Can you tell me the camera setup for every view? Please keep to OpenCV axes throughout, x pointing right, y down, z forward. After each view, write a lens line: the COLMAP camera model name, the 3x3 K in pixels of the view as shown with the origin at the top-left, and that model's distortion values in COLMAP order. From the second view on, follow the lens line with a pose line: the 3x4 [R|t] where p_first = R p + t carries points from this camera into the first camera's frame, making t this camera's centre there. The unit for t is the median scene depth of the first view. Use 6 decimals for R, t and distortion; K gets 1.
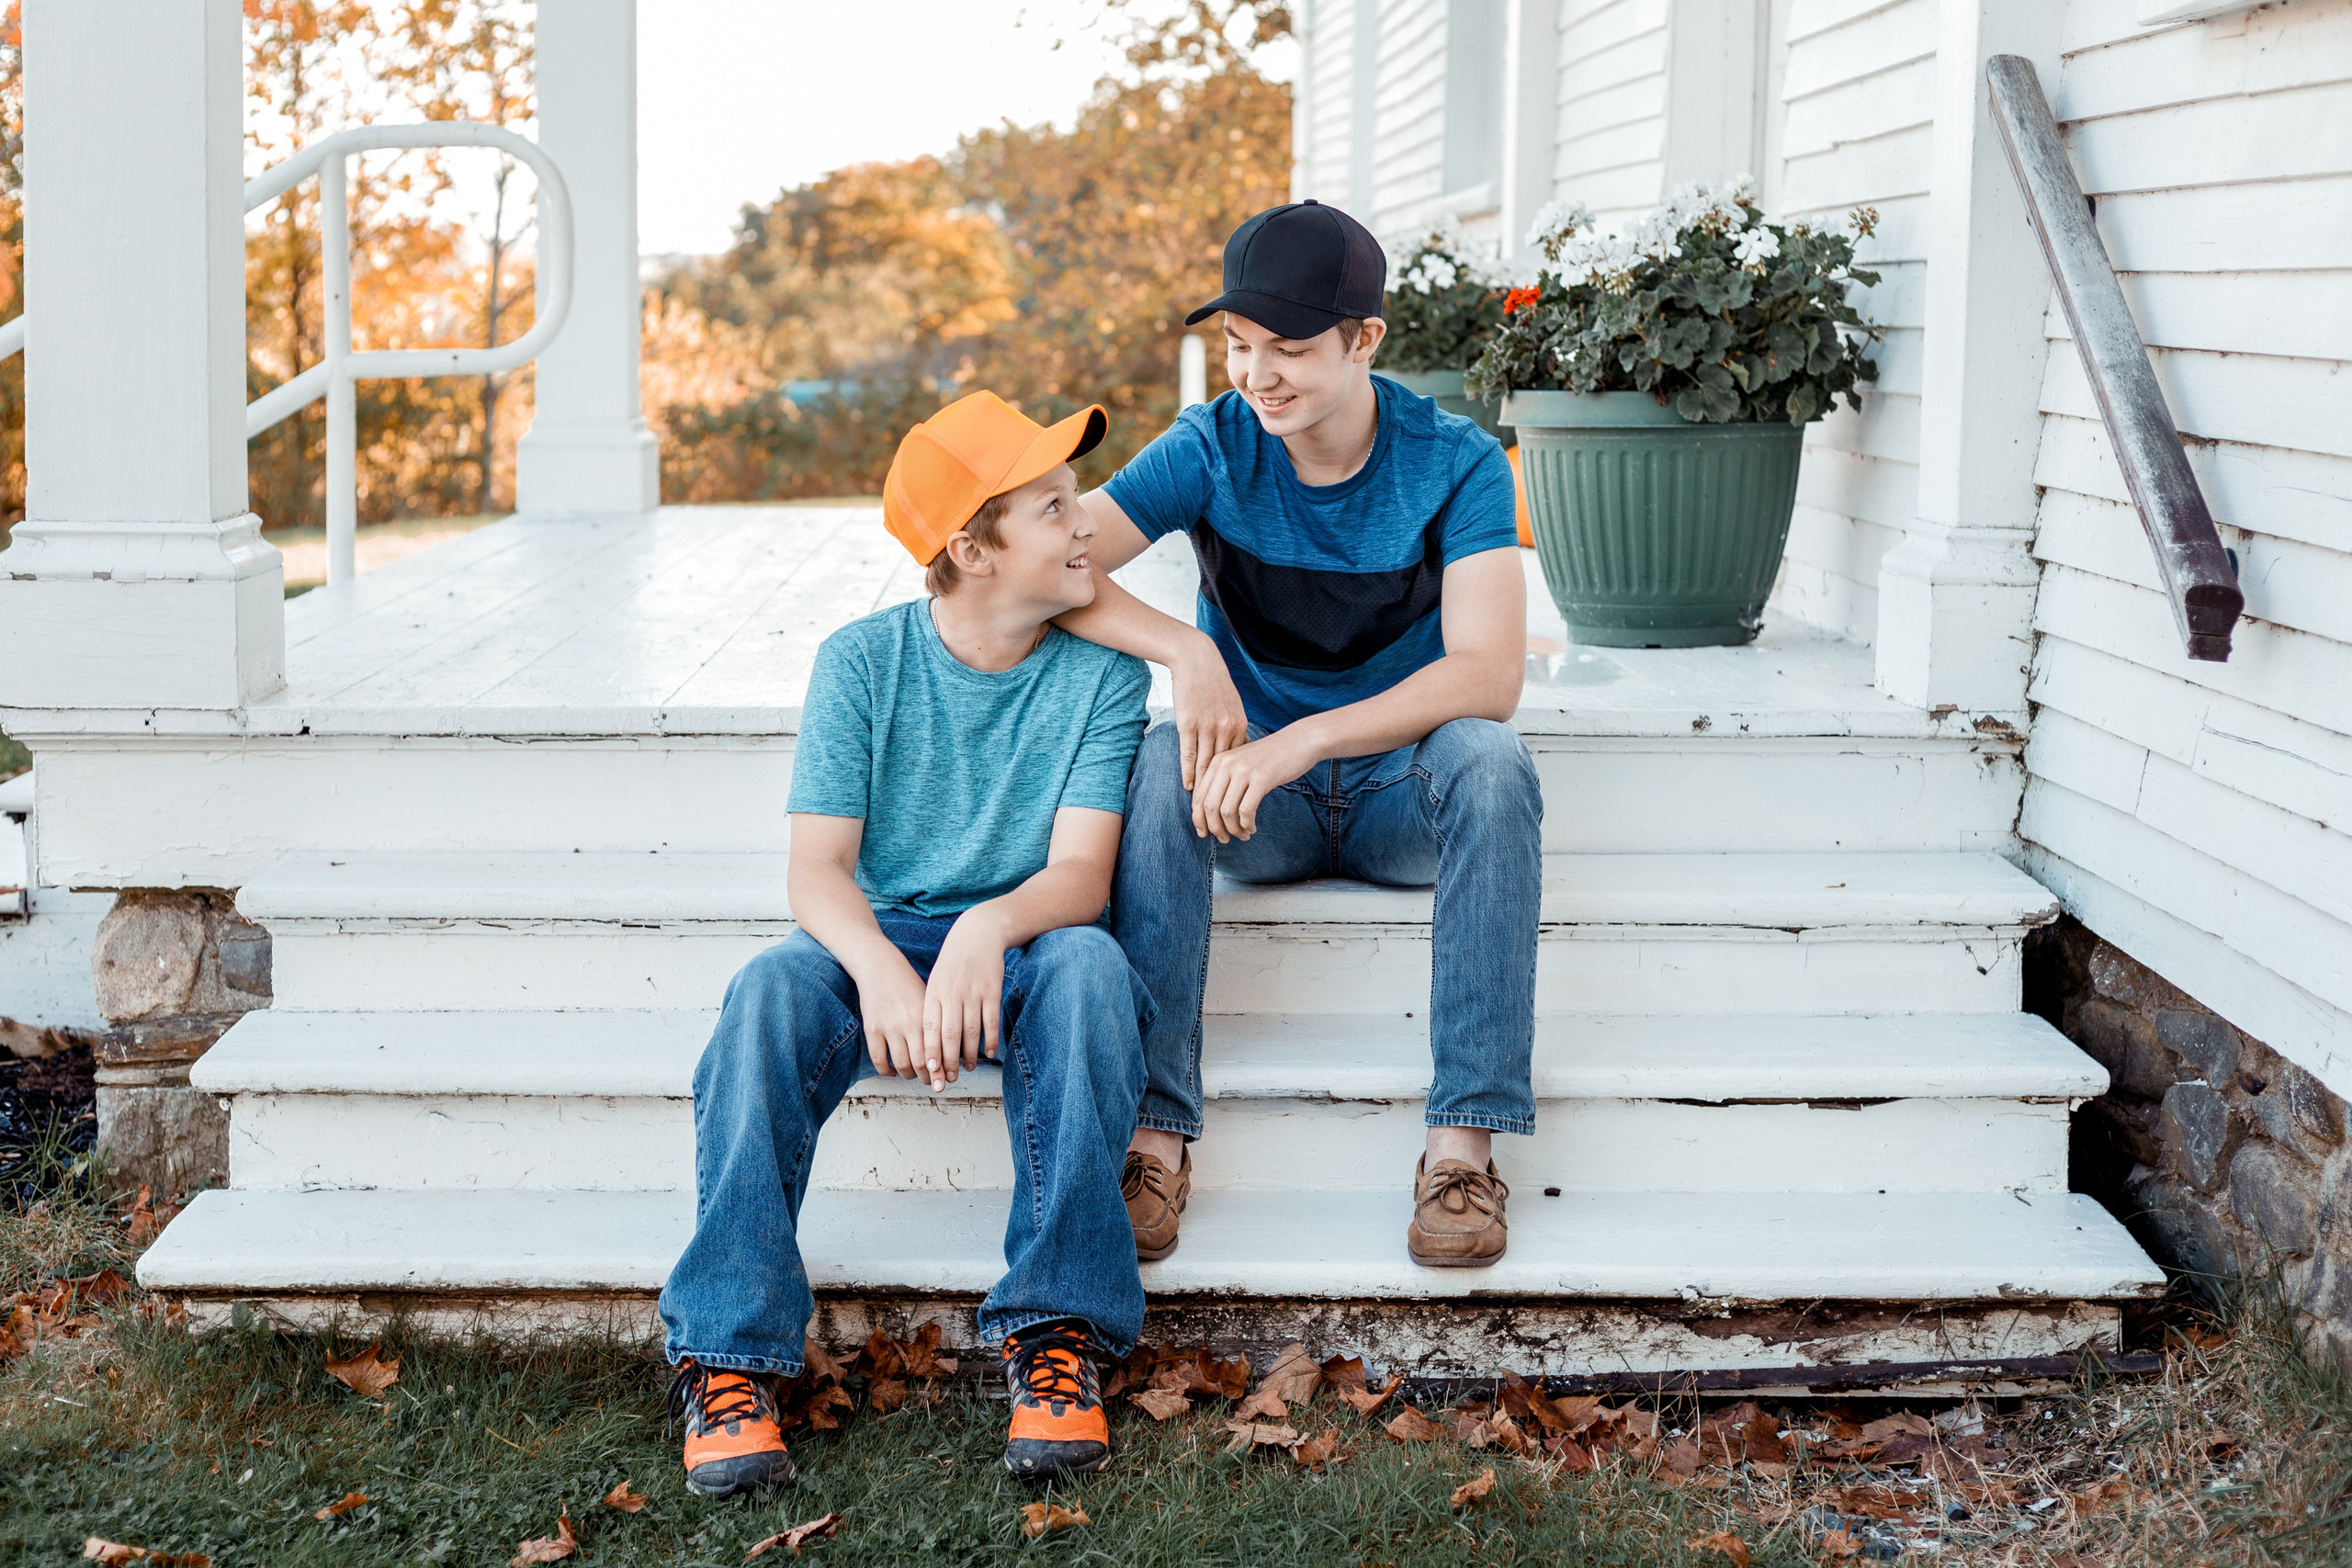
lens RADIAL K [[3426.2, 0, 1176.0], [0, 3426.2, 784.0], [0, 0, 1]] dist [0.028854, 0.074429]
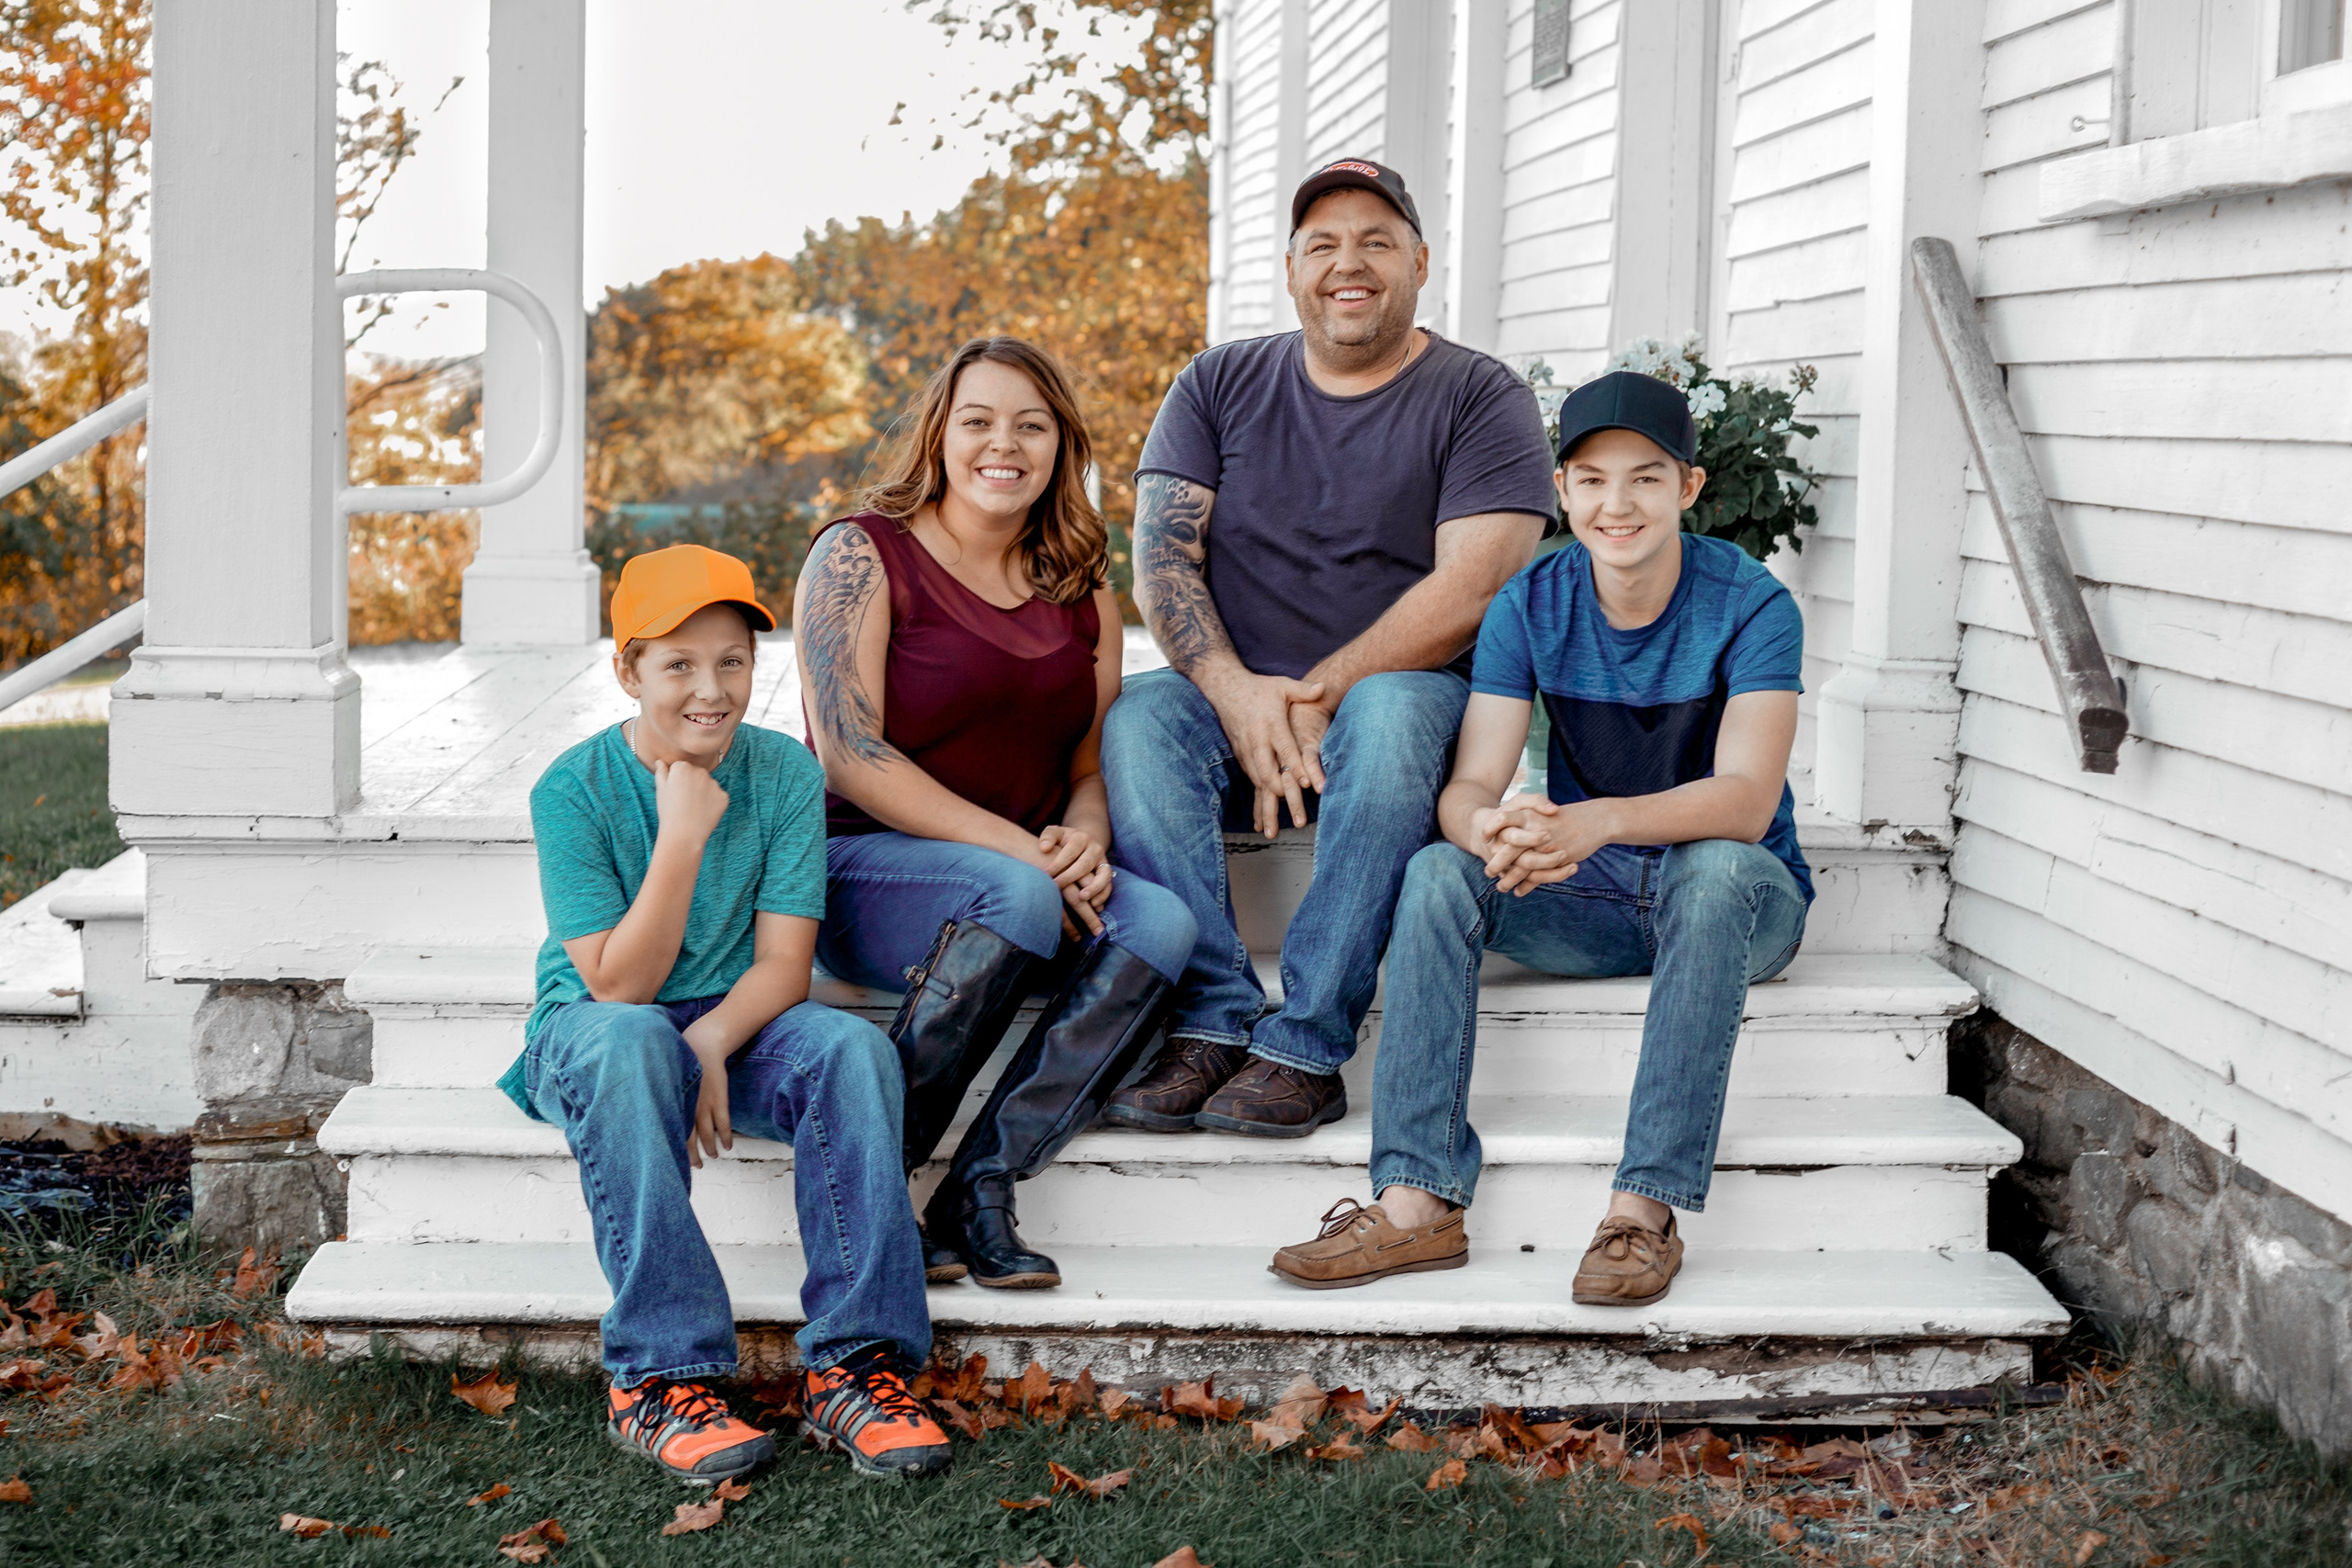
lens RADIAL K [[3346.3, 0, 1176.0], [0, 3346.3, 784.0], [0, 0, 1]] dist [0.030670, 0.114978]
pose [[0.999924, 0.004155, 0.011592, -0.020672], [-0.003714, 0.999280, -0.037745, 0.010125], [-0.011741, 0.037699, 0.999220, -0.110397]]
